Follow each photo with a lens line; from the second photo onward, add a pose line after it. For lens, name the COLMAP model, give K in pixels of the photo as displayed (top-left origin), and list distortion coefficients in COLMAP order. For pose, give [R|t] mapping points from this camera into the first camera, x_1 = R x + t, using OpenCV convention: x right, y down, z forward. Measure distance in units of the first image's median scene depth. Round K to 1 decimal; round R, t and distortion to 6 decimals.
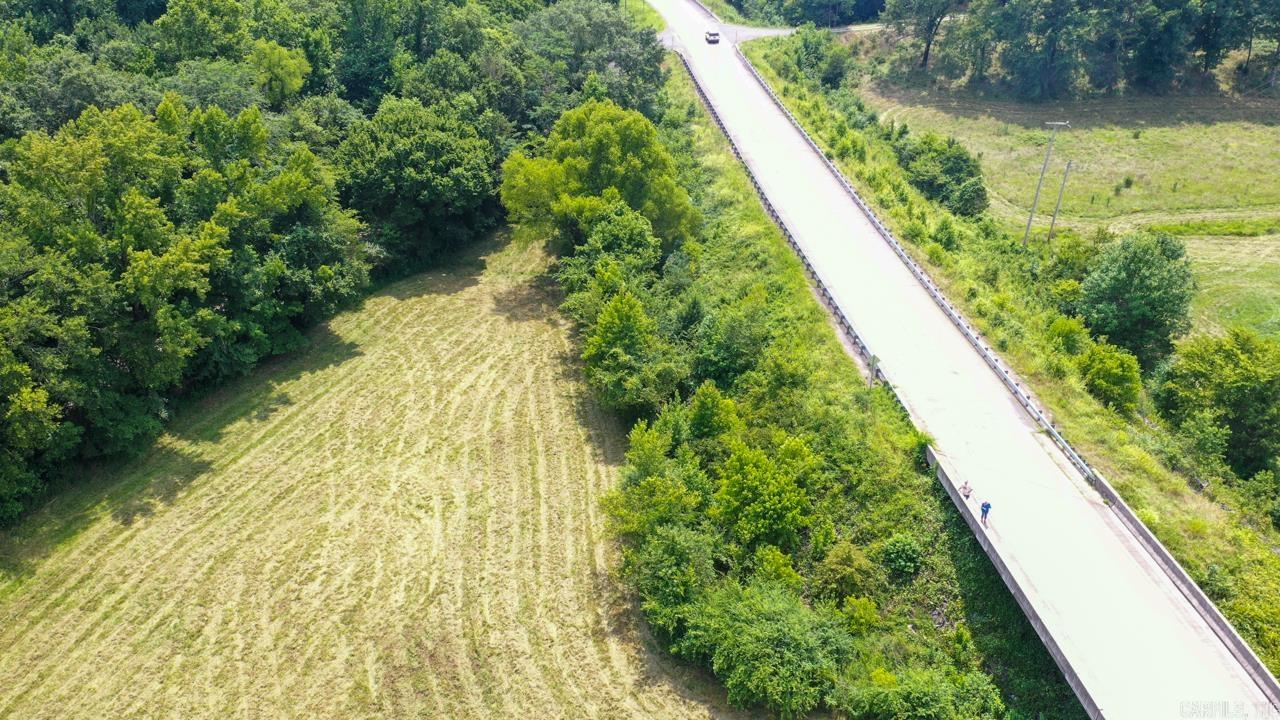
lens RADIAL K [[984.0, 0, 646.4], [0, 984.0, 362.8], [0, 0, 1]] dist [0.240253, -0.314166]
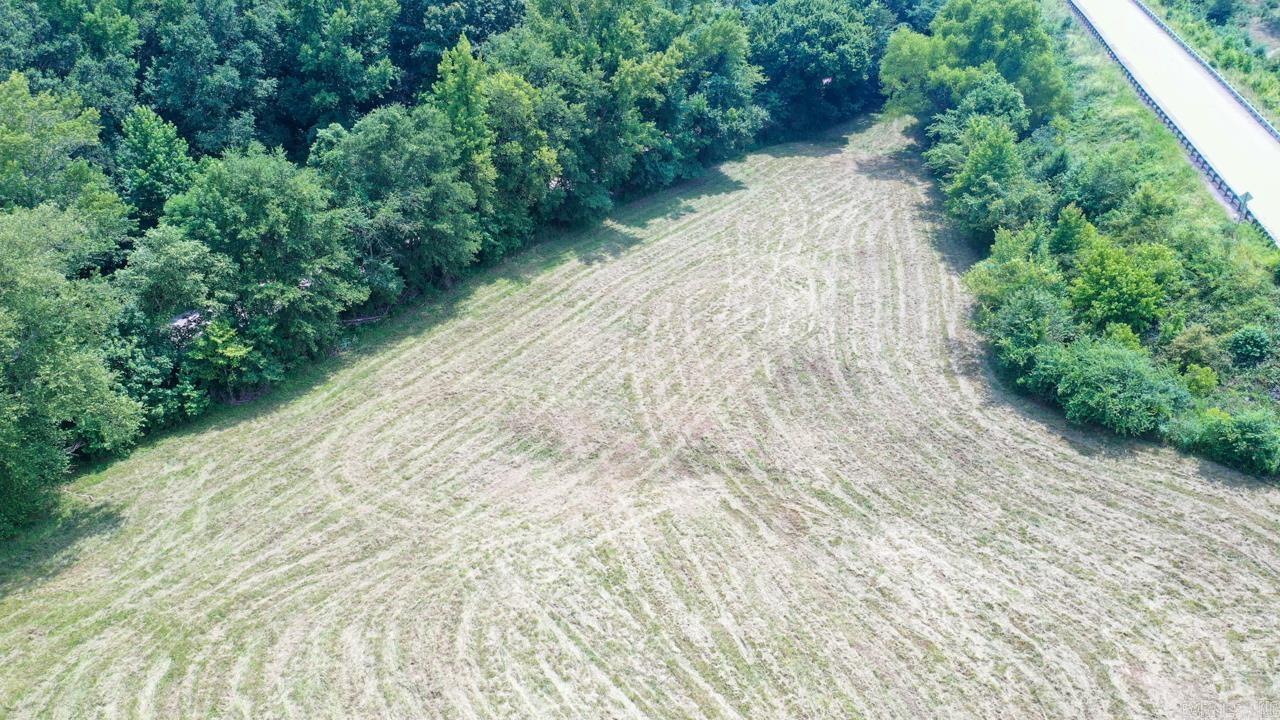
lens RADIAL K [[984.0, 0, 633.4], [0, 984.0, 373.7], [0, 0, 1]] dist [0.240253, -0.314166]
pose [[0.950408, 0.148922, -0.273034, -0.067883], [-0.144324, 0.988840, 0.036967, 0.240226], [0.275492, 0.004272, 0.961294, -0.244373]]
